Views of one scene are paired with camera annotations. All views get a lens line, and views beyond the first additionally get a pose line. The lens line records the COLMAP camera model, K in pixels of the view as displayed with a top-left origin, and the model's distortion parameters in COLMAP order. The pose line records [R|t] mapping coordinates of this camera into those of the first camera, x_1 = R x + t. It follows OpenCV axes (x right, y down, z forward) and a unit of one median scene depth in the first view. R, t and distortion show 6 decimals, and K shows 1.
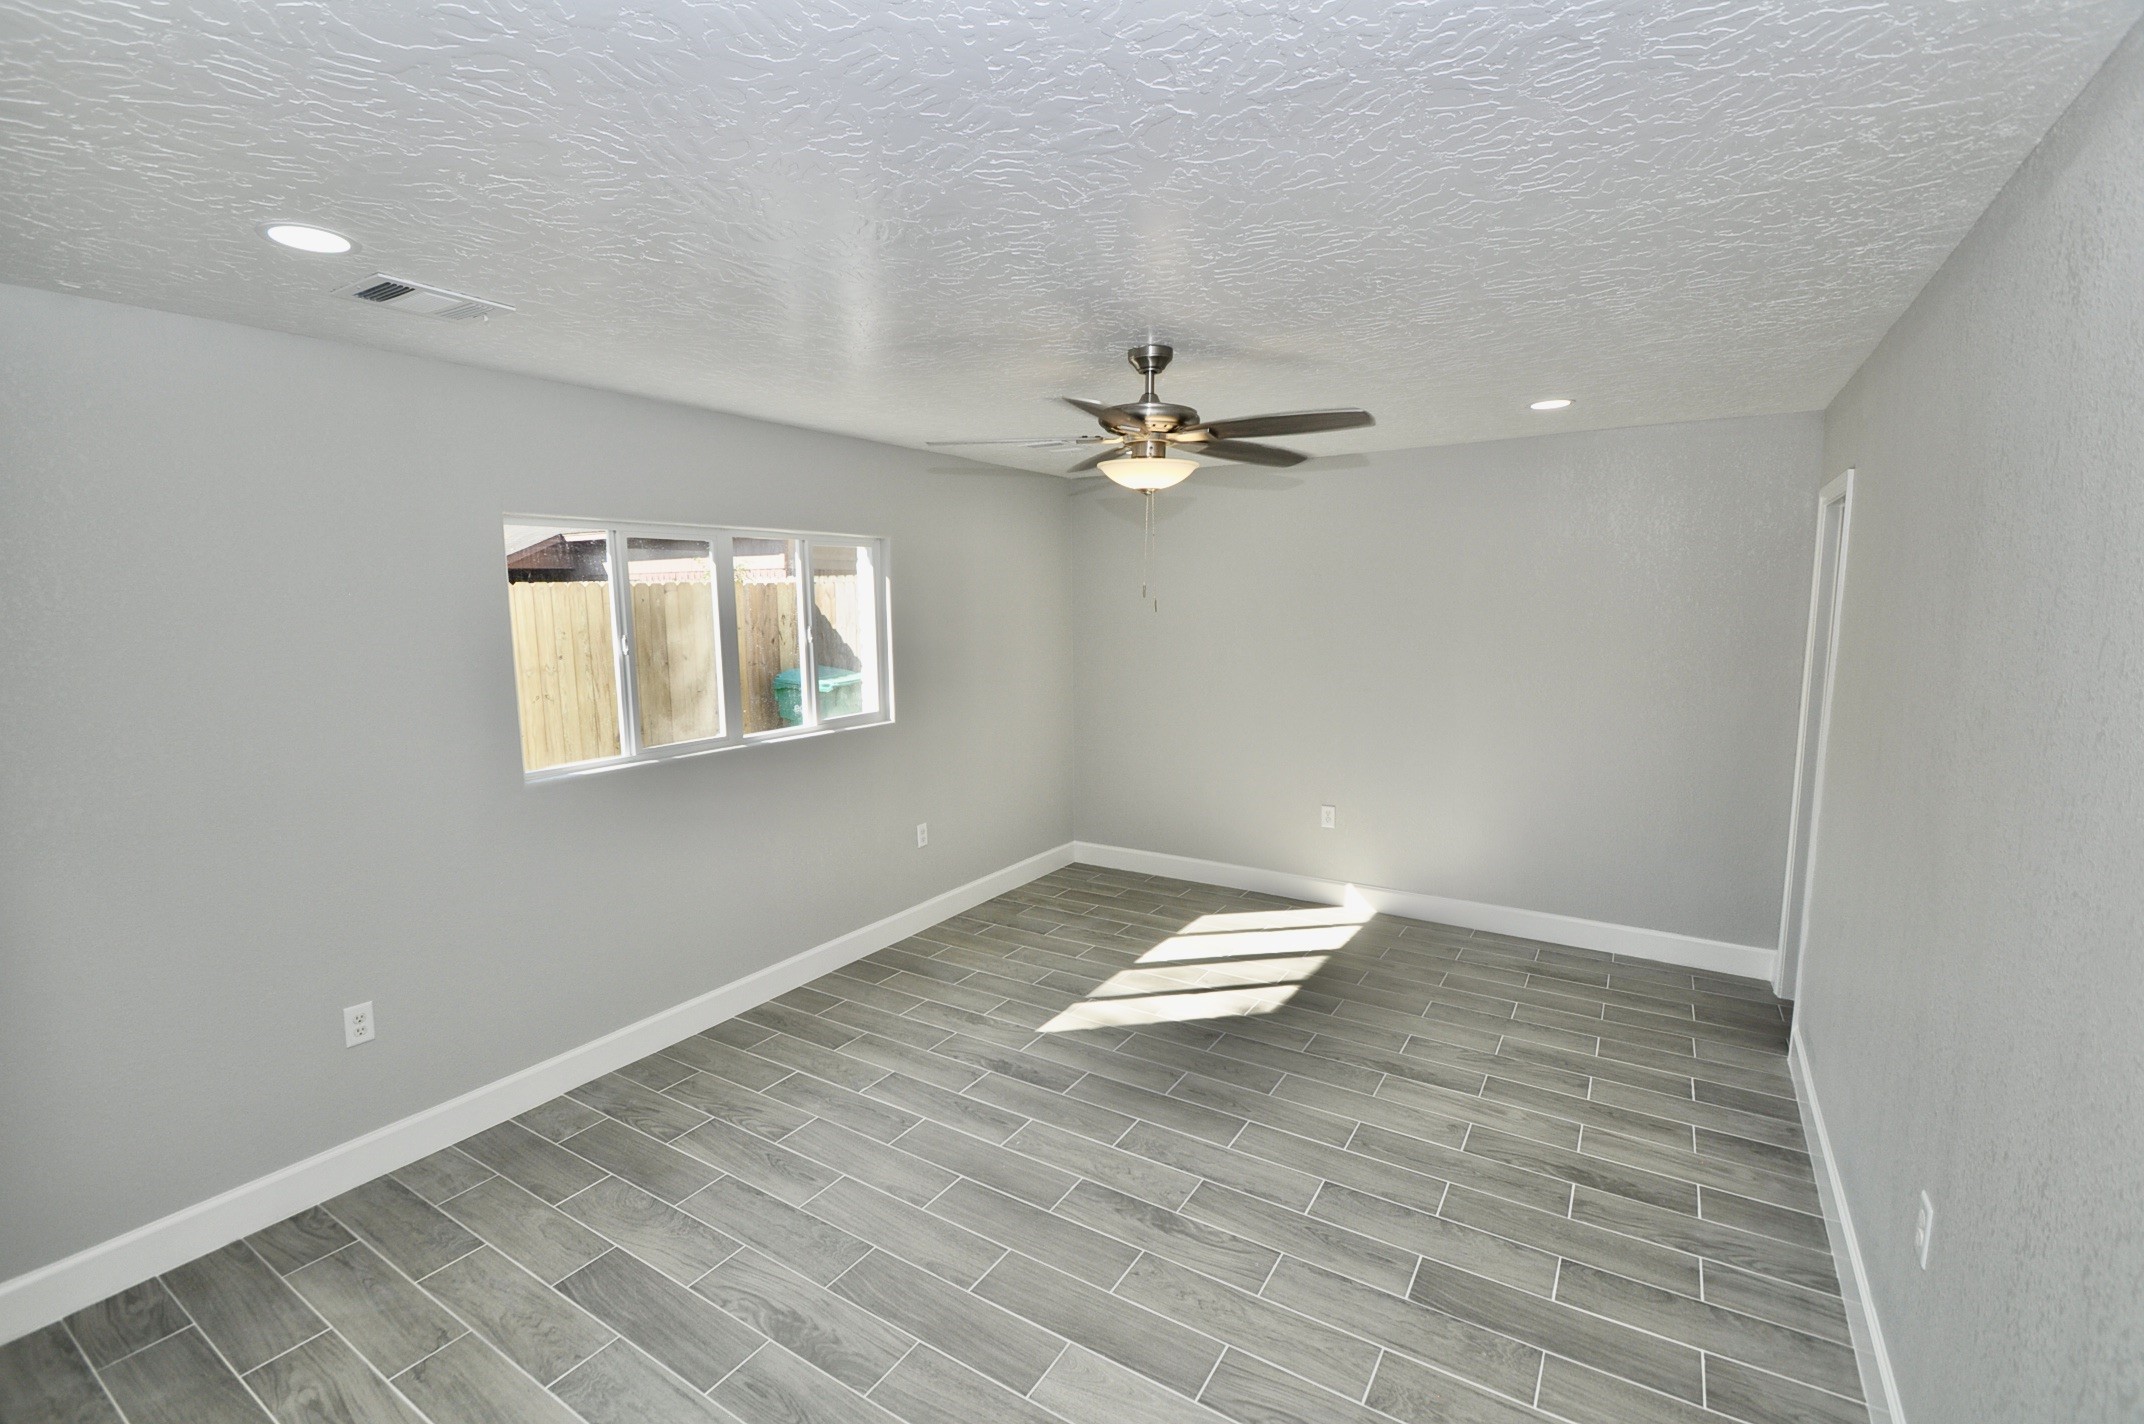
lens RADIAL K [[941.1, 0, 1044.4], [0, 941.1, 718.4], [0, 0, 1]] dist [0.015842, -0.015988]
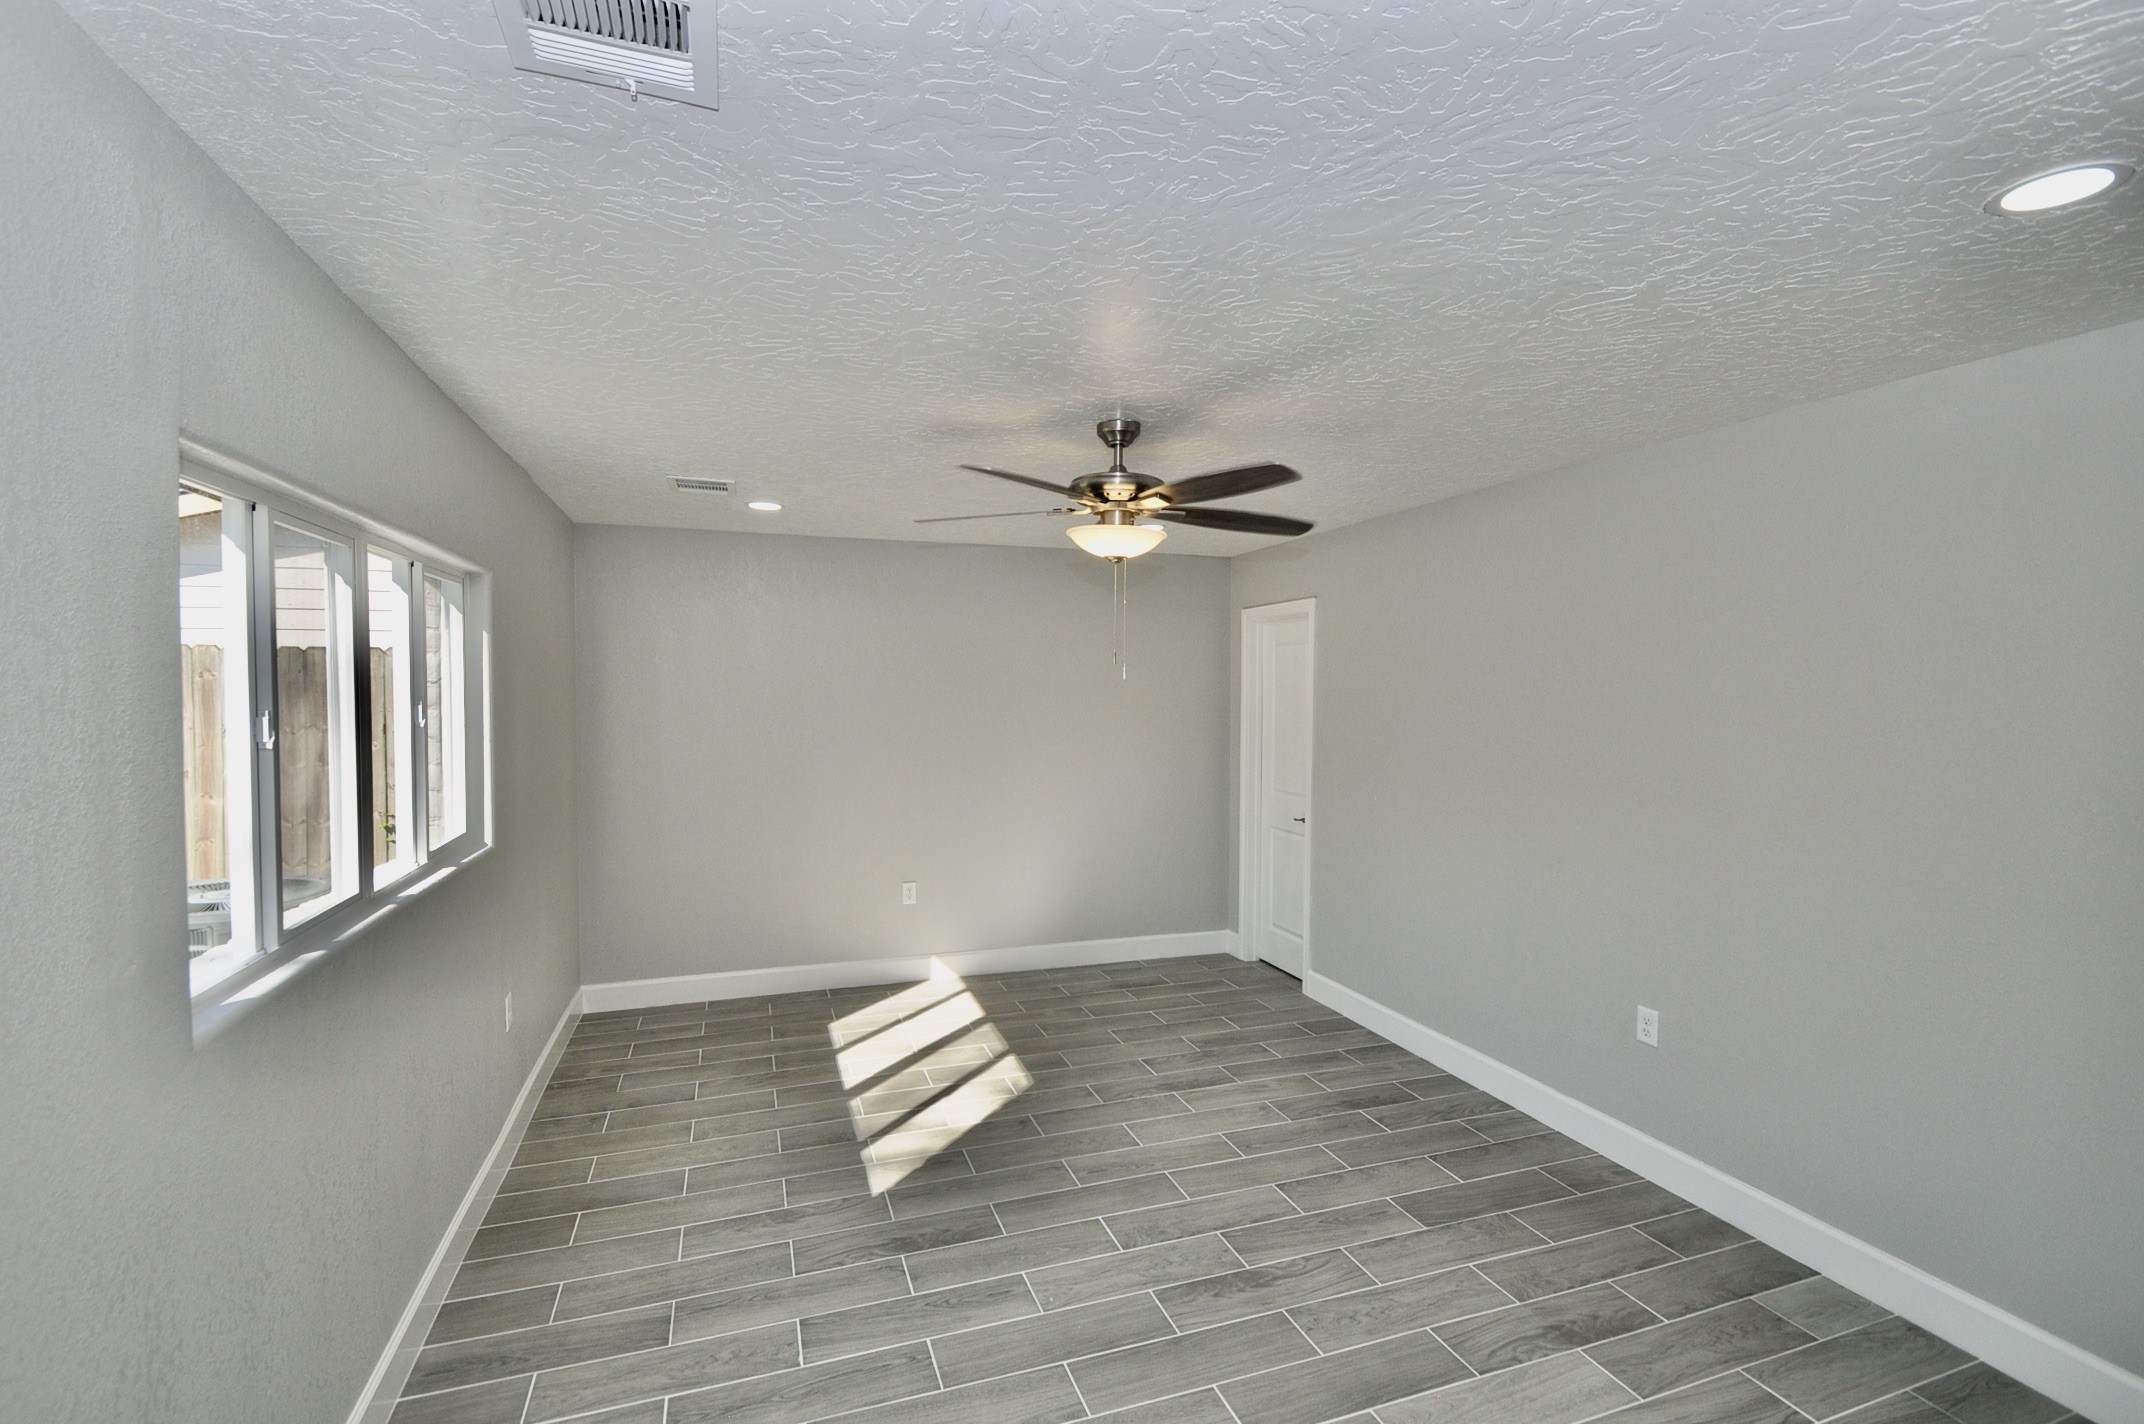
lens RADIAL K [[941.1, 0, 1044.4], [0, 941.1, 718.4], [0, 0, 1]] dist [0.015842, -0.015988]
pose [[0.615852, -0.009661, 0.787802, -0.524498], [0.087968, 0.994516, -0.056571, -0.015098], [-0.782935, 0.104141, 0.613325, 0.327945]]
